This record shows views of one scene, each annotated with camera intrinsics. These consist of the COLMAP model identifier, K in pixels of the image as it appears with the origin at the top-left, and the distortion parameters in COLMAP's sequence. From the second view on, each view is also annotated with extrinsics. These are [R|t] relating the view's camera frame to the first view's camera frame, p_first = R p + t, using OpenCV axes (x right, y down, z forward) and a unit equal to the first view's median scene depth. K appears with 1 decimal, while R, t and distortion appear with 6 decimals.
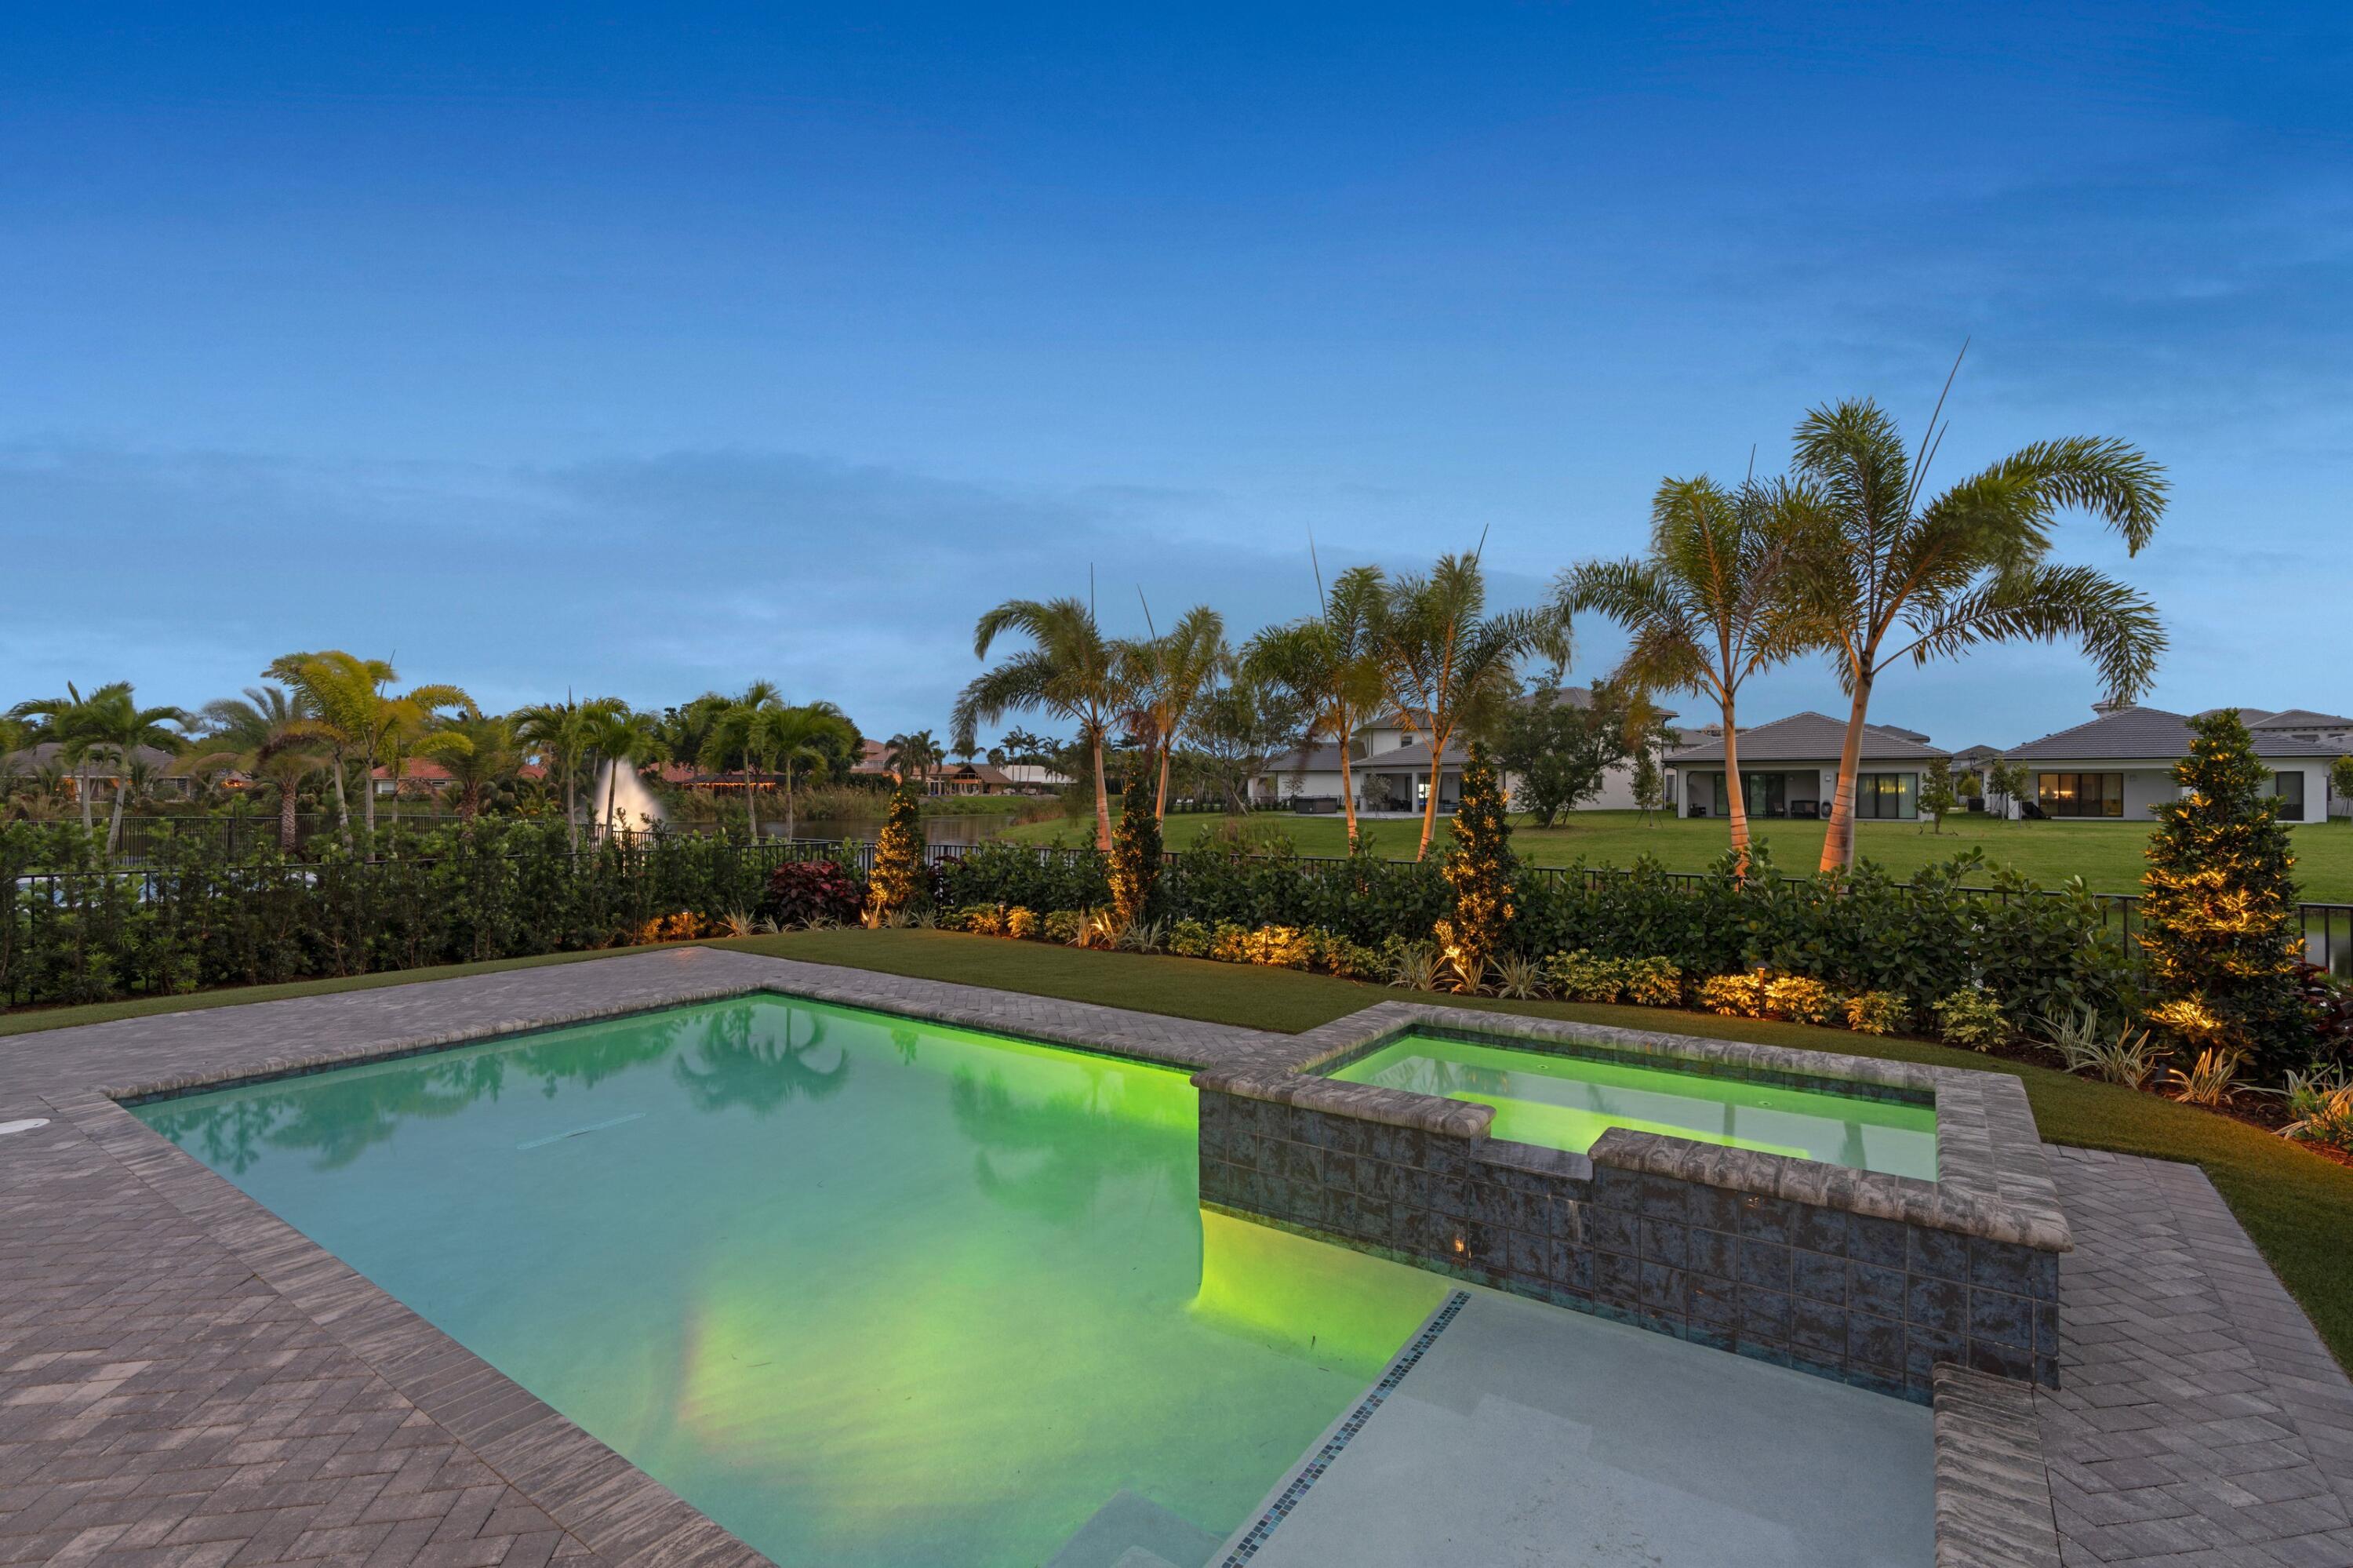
lens RADIAL K [[1090.3, 0, 1178.2], [0, 1090.3, 786.9], [0, 0, 1]] dist [-0.006395, 0.001404]
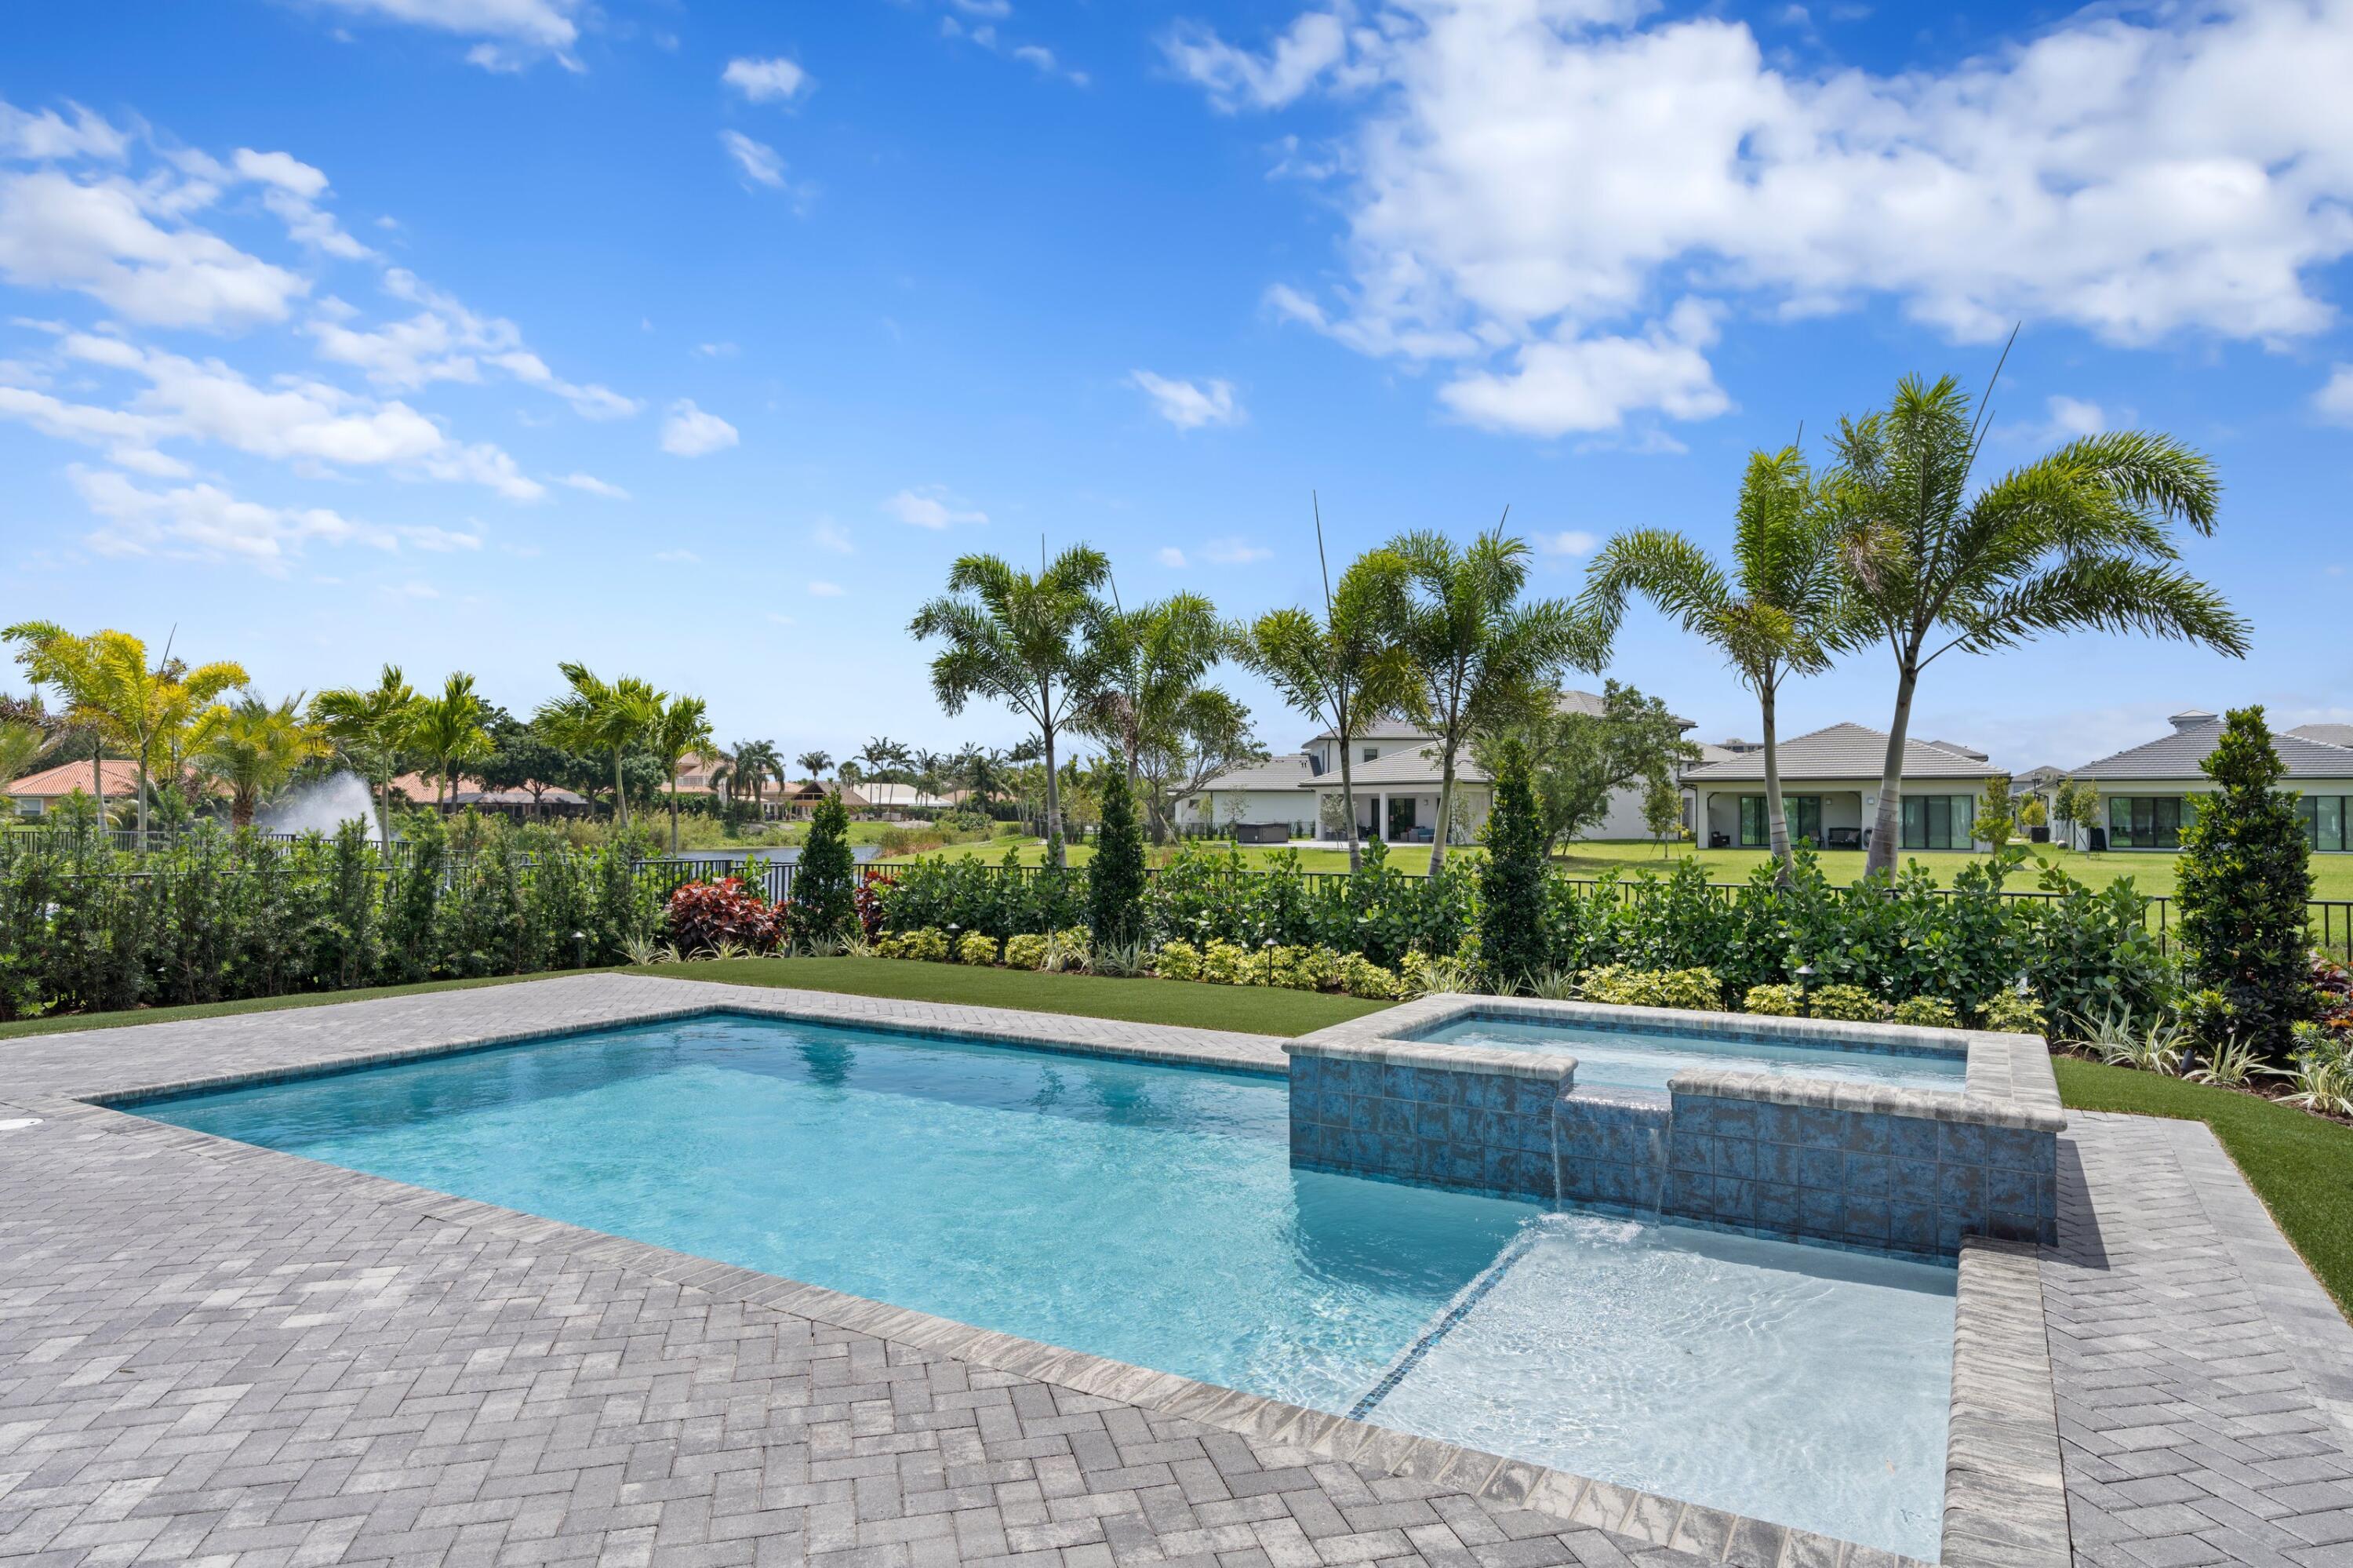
lens RADIAL K [[1391.4, 0, 1176.5], [0, 1391.4, 784.0], [0, 0, 1]] dist [-0.000968, -0.000379]
pose [[0.997154, 0.005826, 0.075162, -0.094195], [-0.004167, 0.999744, -0.022217, 0.024456], [-0.075273, 0.021841, 0.996924, -0.157636]]
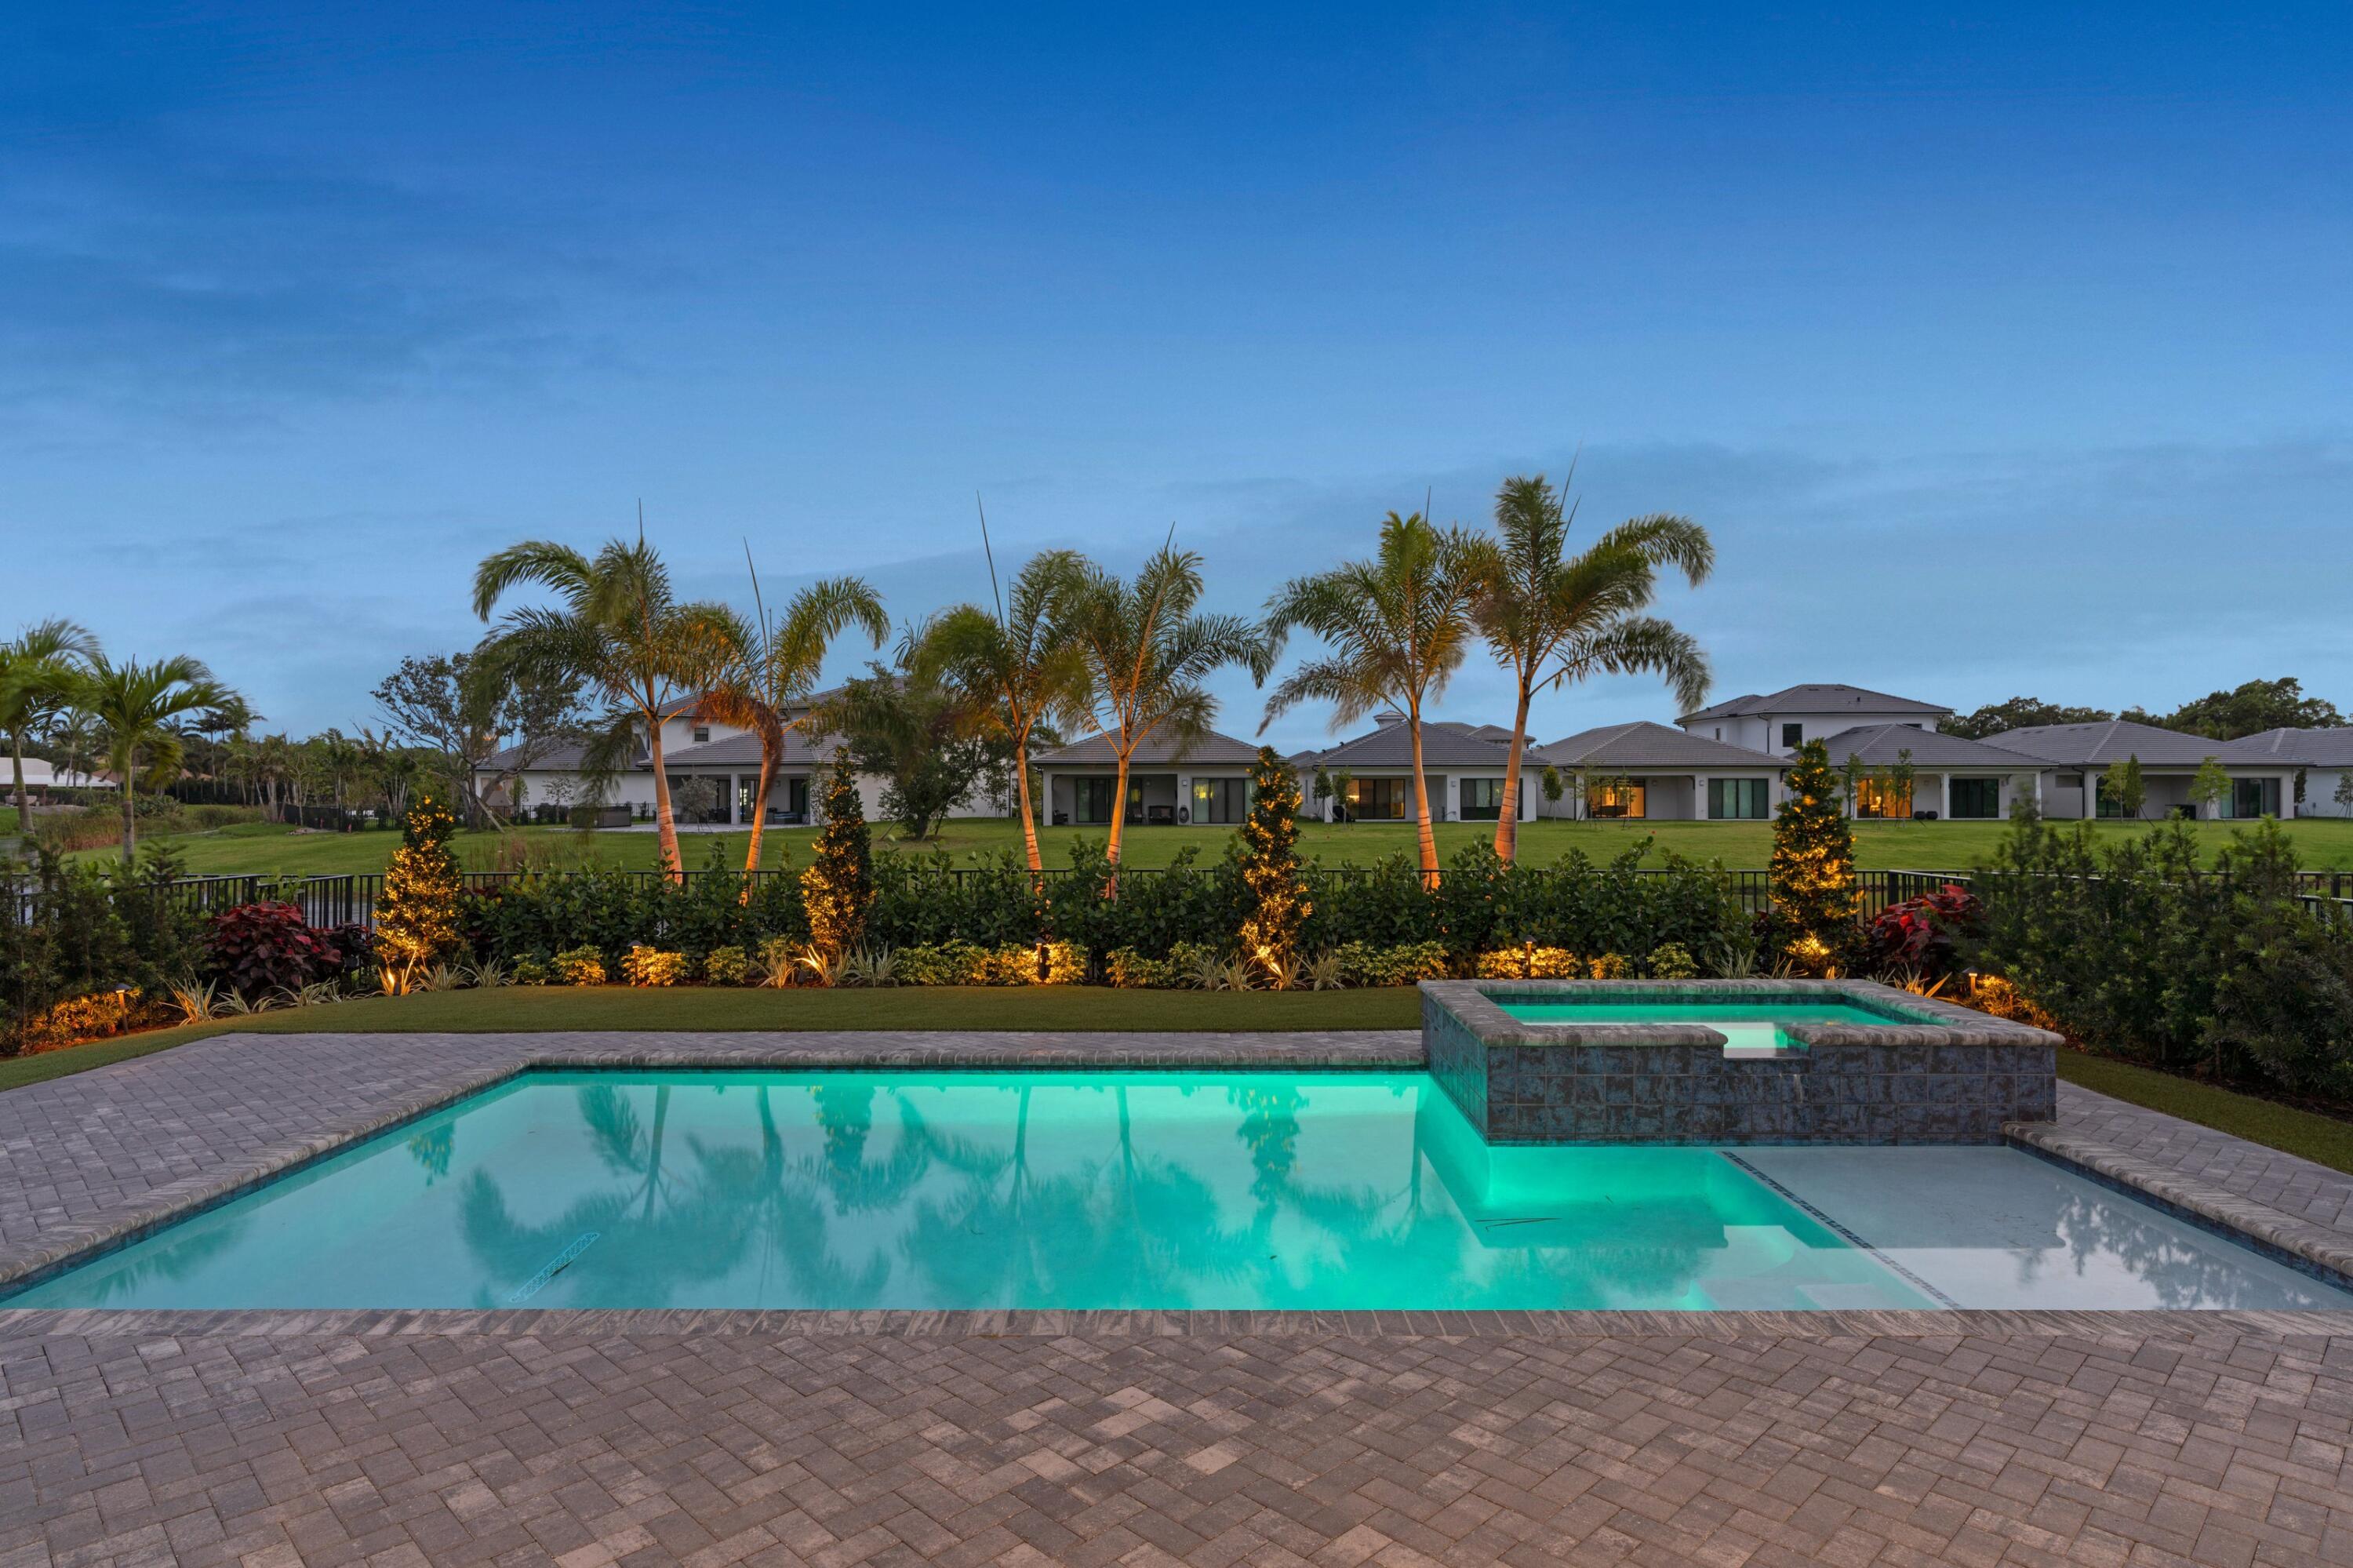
lens RADIAL K [[1363.6, 0, 1192.1], [0, 1363.6, 787.6], [0, 0, 1]] dist [-0.001896, 0.000851]
pose [[0.813187, 0.001822, 0.582000, -0.544662], [0.000104, 0.999995, -0.003276, 0.001160], [-0.582003, 0.002724, 0.813182, -0.004722]]
